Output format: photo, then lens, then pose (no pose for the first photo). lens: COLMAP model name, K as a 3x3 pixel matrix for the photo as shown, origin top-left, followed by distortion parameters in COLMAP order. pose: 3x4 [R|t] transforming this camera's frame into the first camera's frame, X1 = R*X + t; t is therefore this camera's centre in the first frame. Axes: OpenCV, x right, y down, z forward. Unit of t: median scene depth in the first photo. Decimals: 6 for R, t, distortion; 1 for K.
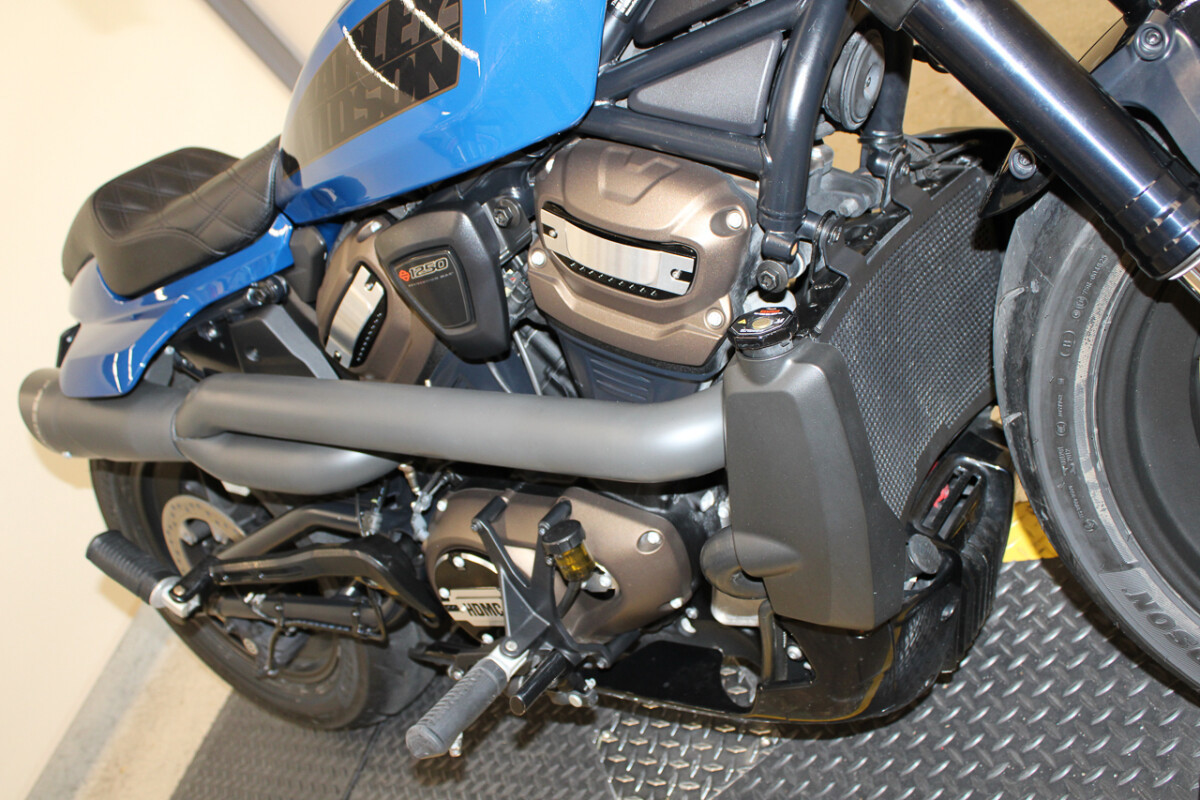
lens RADIAL K [[1196.9, 0, 611.0], [0, 1196.9, 400.0], [0, 0, 1]] dist [-0.069715, 0.000000]
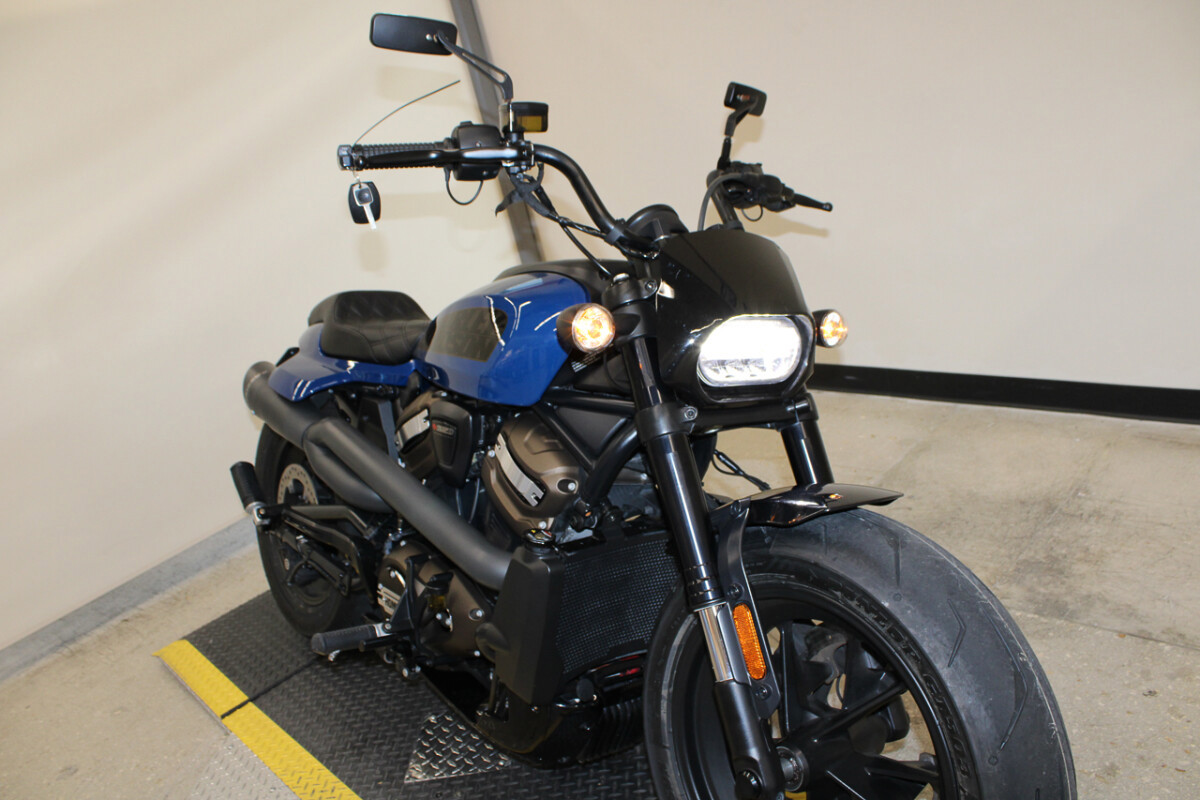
lens RADIAL K [[992.4, 0, 596.9], [0, 992.4, 402.6], [0, 0, 1]] dist [-0.142149, 0.082722]
pose [[0.864495, 0.478564, -0.153704, 0.234769], [-0.495070, 0.863562, -0.095738, -0.096277], [0.086916, 0.158859, 0.983468, -0.462996]]
